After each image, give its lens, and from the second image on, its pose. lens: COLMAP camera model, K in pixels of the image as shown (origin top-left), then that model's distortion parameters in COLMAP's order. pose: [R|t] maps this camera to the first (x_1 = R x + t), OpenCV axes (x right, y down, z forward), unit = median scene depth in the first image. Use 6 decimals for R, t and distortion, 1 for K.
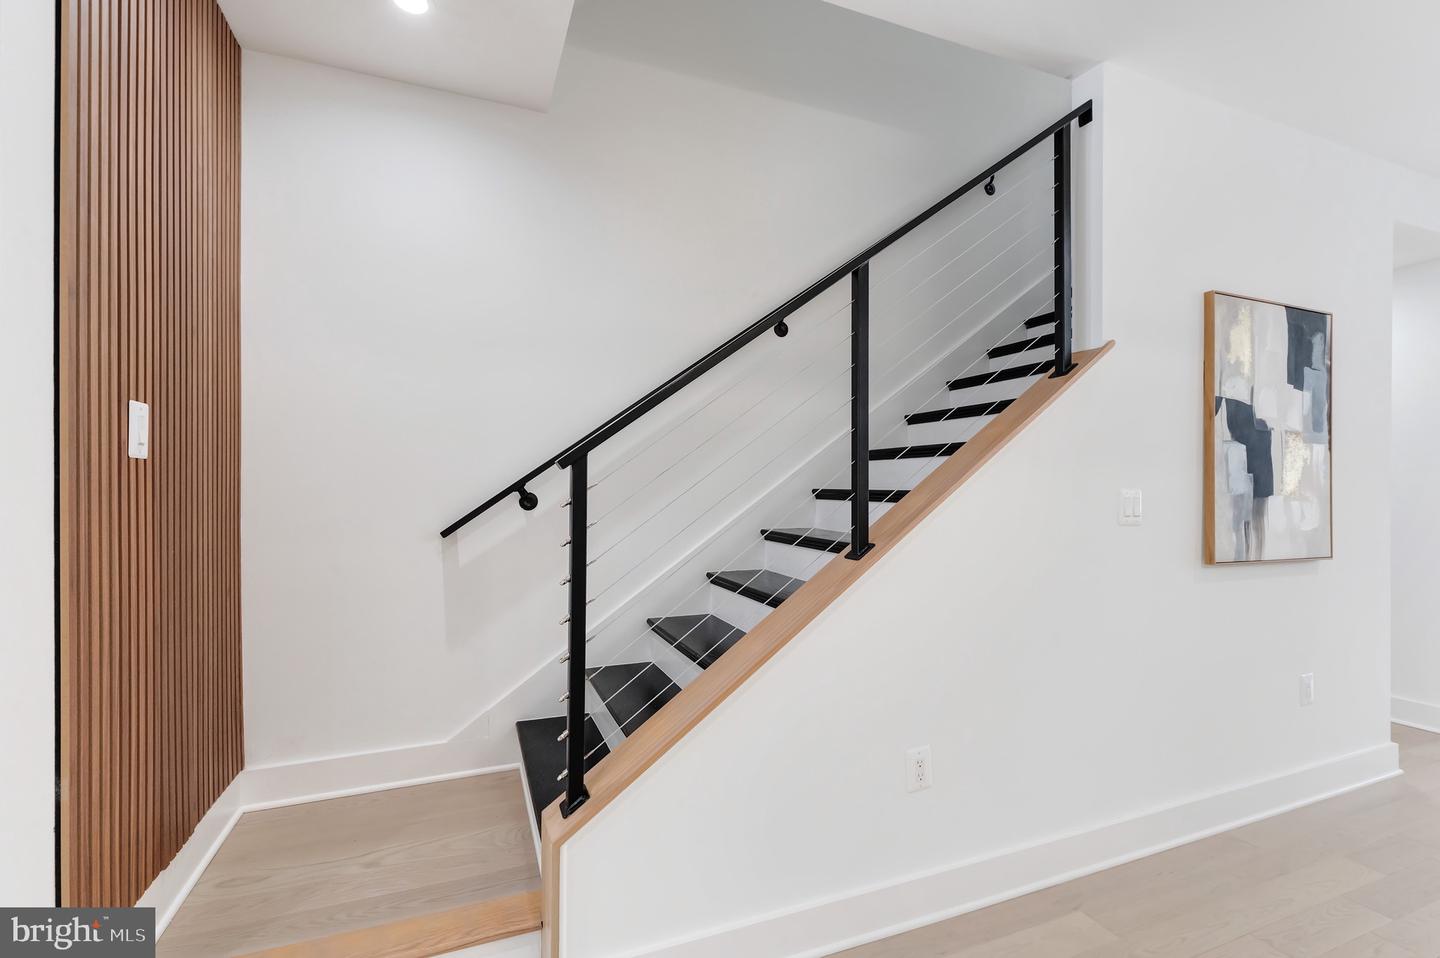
lens RADIAL K [[650.1, 0, 712.3], [0, 650.1, 485.1], [0, 0, 1]] dist [-0.005603, -0.000311]
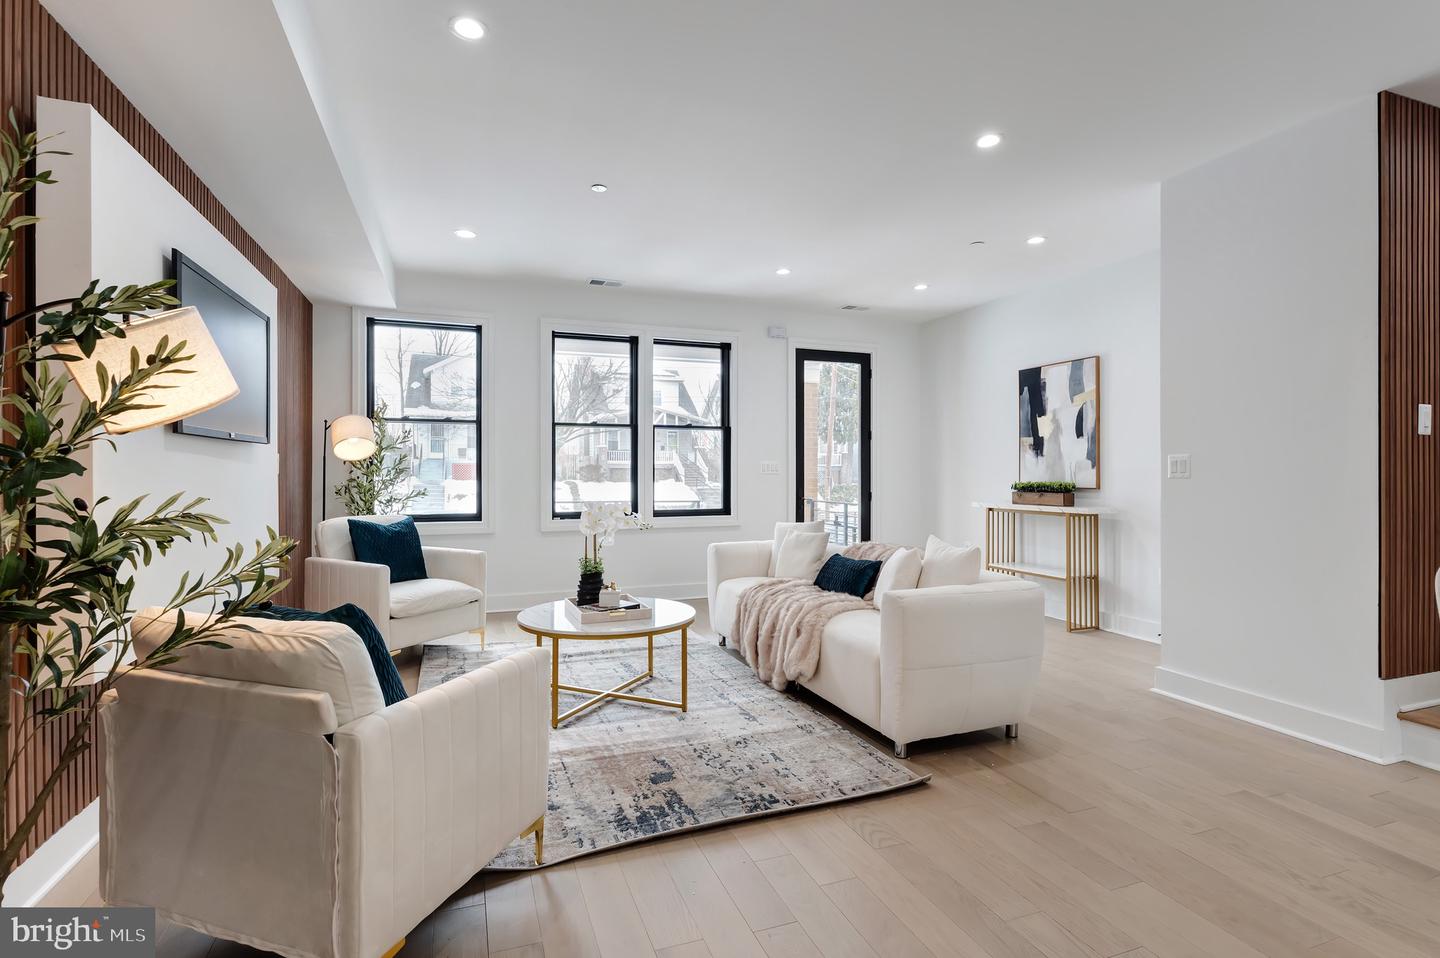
lens RADIAL K [[650.1, 0, 716.1], [0, 650.1, 475.6], [0, 0, 1]] dist [-0.005603, -0.000311]
pose [[0.007017, 0.008166, -0.999942, 0.529160], [-0.002922, 0.999963, 0.008145, 0.037423], [0.999971, 0.002865, 0.007041, -0.580723]]
